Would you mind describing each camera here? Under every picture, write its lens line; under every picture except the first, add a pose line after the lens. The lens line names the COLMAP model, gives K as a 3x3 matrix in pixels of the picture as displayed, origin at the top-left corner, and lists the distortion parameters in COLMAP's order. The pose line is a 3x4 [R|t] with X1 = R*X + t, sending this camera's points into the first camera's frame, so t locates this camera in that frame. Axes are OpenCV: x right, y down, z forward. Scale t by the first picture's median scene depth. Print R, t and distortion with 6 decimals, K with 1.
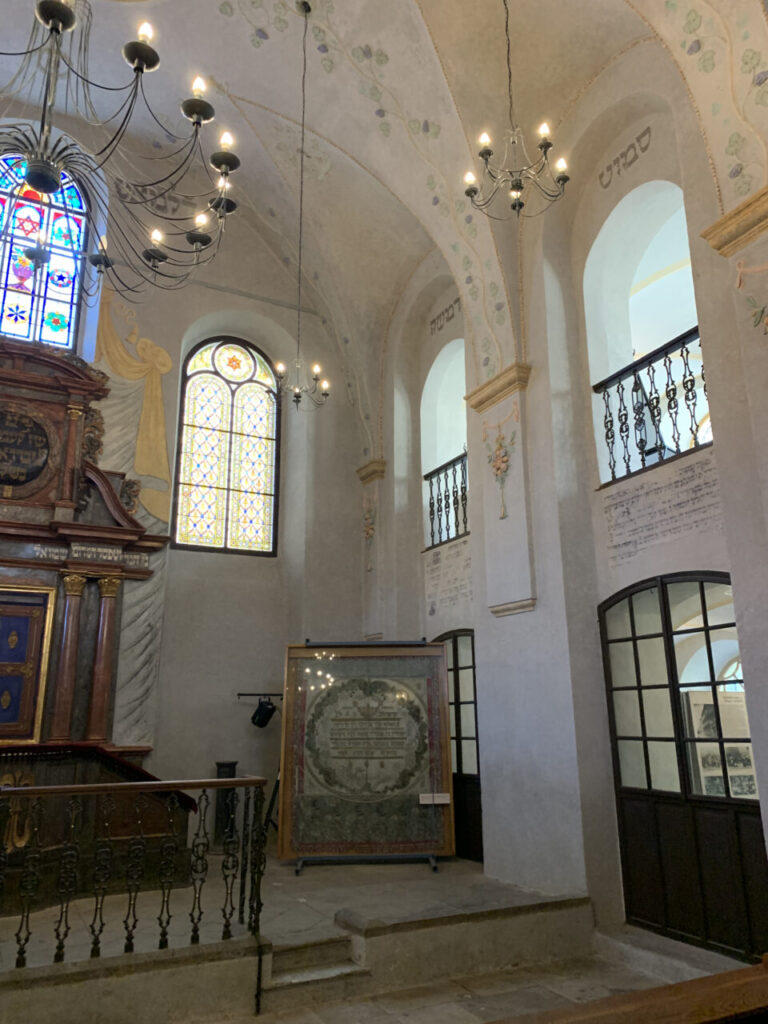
lens RADIAL K [[789.8, 0, 402.3], [0, 789.8, 513.3], [0, 0, 1]] dist [0.046142, -0.038815]
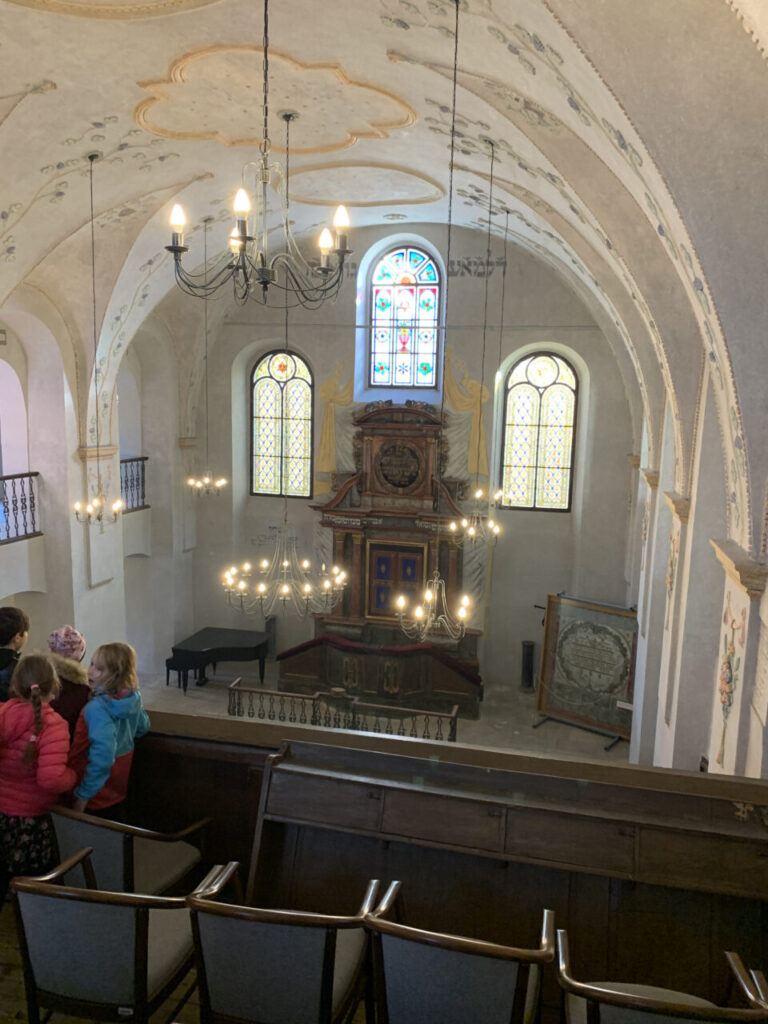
lens RADIAL K [[788.6, 0, 379.5], [0, 788.6, 508.5], [0, 0, 1]] dist [0.014116, -0.002801]
pose [[0.742670, 0.135314, -0.655844, 0.645773], [0.146595, 0.922766, 0.356389, -0.632678], [0.653415, -0.360823, 0.665474, -0.236394]]
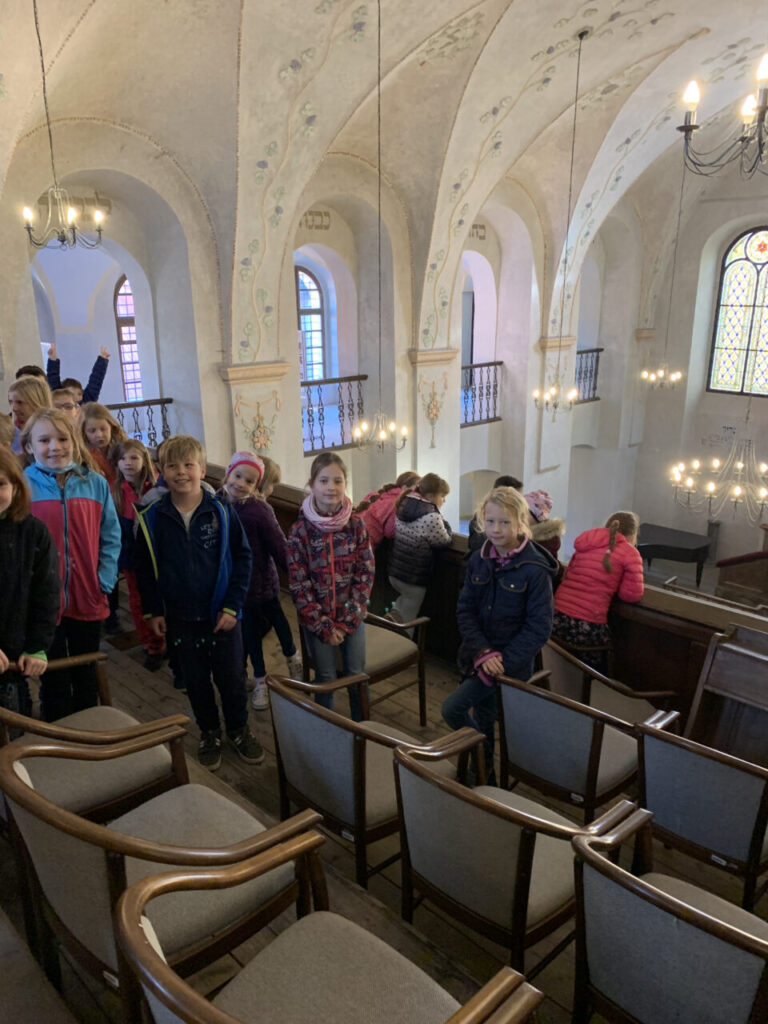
lens RADIAL K [[781.7, 0, 386.4], [0, 781.7, 518.4], [0, 0, 1]] dist [0.056779, -0.048356]
pose [[0.293781, 0.295962, -0.908900, 0.662090], [0.264429, 0.888588, 0.374819, -0.637121], [0.918570, -0.350454, 0.182789, -0.257944]]
